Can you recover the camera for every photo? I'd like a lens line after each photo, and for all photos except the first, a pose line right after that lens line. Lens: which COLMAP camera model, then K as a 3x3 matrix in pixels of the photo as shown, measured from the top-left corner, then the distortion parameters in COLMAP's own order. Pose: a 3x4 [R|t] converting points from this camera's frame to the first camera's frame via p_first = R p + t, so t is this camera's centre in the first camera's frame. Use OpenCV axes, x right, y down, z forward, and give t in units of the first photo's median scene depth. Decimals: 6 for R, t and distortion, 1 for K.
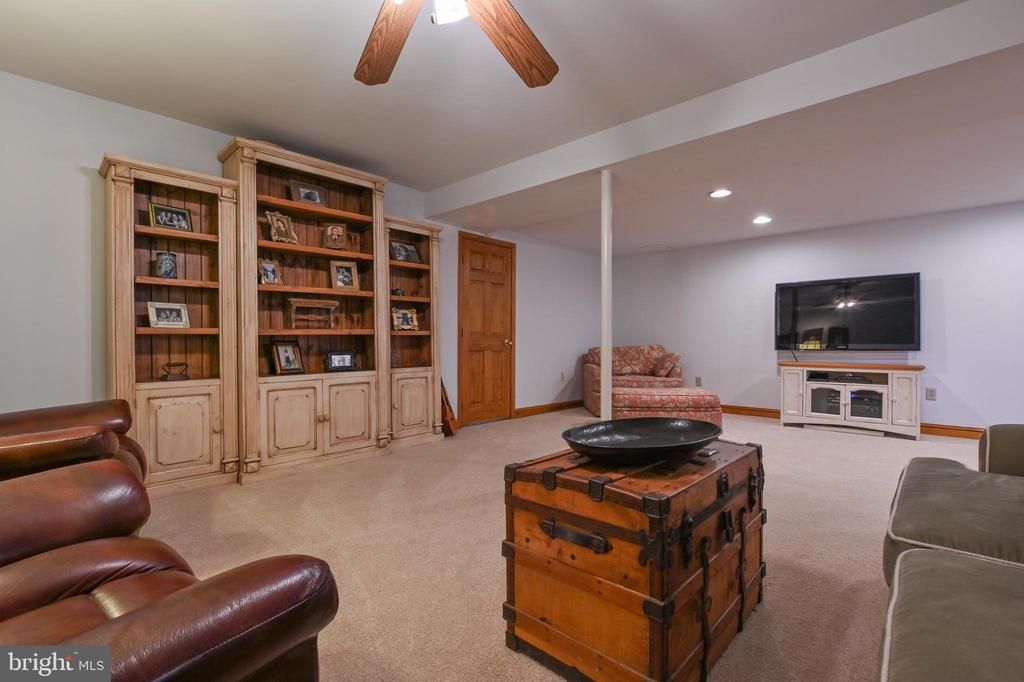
lens RADIAL K [[455.7, 0, 512.0], [0, 455.7, 341.0], [0, 0, 1]] dist [-0.000891, -0.000073]
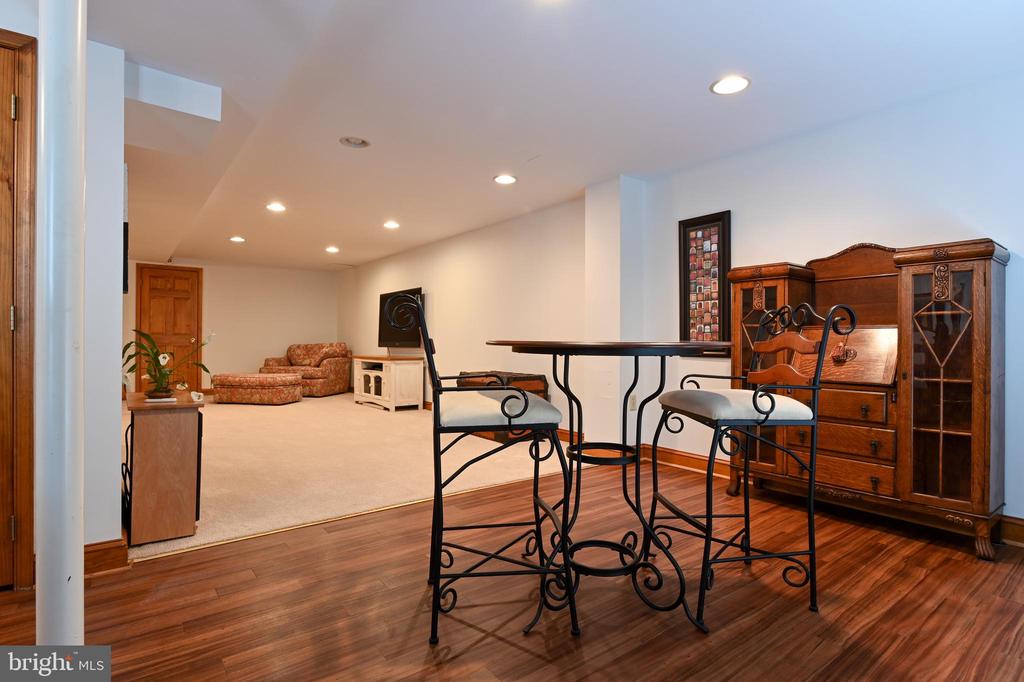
lens RADIAL K [[532.1, 0, 512.0], [0, 532.1, 341.0], [0, 0, 1]] dist [0.000983, 0.000286]
pose [[0.985596, -0.000335, -0.169118, 1.477204], [0.001031, 0.999991, 0.004029, -0.001525], [0.169115, -0.004145, 0.985588, -0.510511]]
